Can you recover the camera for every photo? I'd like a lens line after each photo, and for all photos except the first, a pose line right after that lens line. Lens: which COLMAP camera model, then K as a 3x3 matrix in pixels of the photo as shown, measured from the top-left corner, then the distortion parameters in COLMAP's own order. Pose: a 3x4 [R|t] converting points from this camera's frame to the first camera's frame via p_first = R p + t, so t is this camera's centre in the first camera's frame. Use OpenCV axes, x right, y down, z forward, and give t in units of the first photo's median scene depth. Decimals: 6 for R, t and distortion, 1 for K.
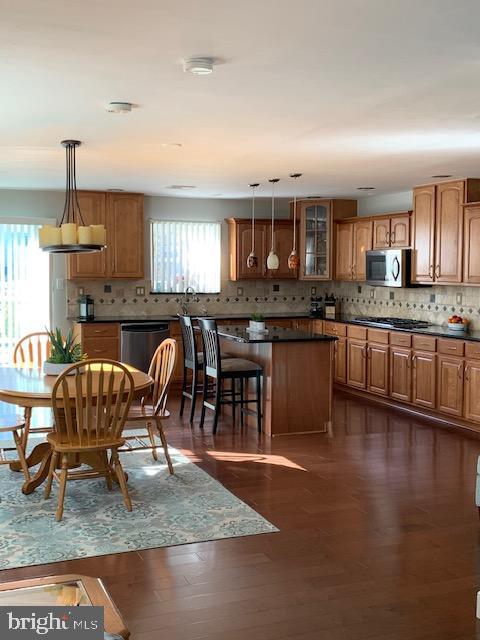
lens RADIAL K [[965.9, 0, 240.0], [0, 965.9, 320.0], [0, 0, 1]] dist [0.231414, -0.020749]
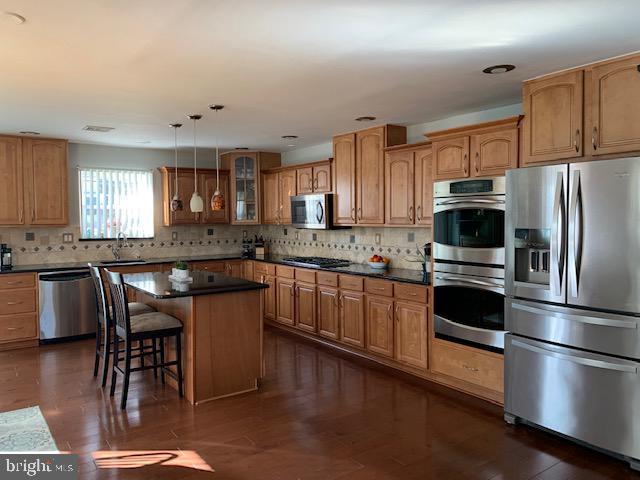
lens RADIAL K [[481.4, 0, 320.0], [0, 481.4, 240.0], [0, 0, 1]] dist [0.005057, 0.000498]
pose [[0.976994, -0.023410, 0.211978, 0.046526], [0.026660, 0.999567, -0.012488, -0.015138], [-0.211593, 0.017852, 0.977195, 0.472852]]
